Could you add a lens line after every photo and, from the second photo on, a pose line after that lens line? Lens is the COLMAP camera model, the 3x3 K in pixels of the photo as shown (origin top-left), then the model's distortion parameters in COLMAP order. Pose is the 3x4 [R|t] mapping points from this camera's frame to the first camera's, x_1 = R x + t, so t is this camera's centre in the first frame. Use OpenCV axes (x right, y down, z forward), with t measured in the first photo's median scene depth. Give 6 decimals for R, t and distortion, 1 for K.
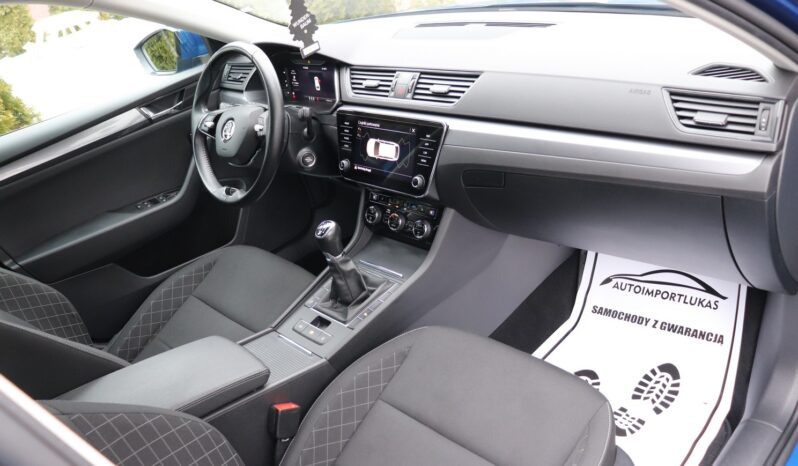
lens RADIAL K [[681.5, 0, 397.4], [0, 681.5, 233.9], [0, 0, 1]] dist [-0.150528, 0.104240]
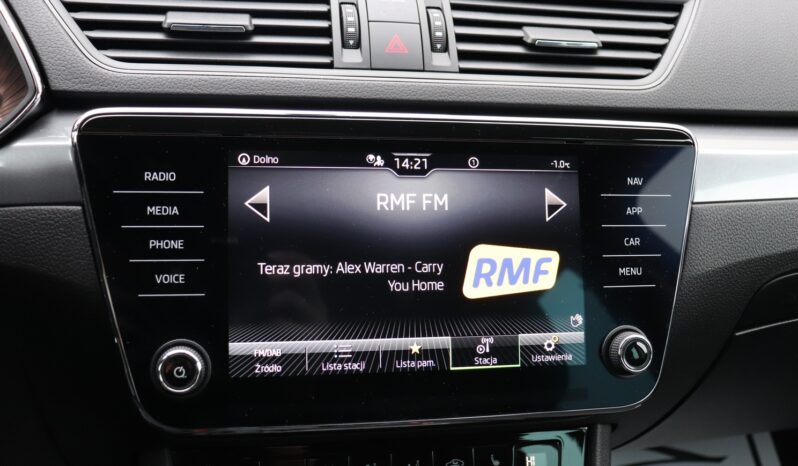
lens RADIAL K [[824.2, 0, 405.2], [0, 824.2, 229.9], [0, 0, 1]] dist [-0.060937, 0.000000]
pose [[0.515642, -0.053102, 0.855157, -0.258877], [0.239825, 0.967127, -0.084554, -0.105075], [-0.822555, 0.248688, 0.511427, 0.803679]]
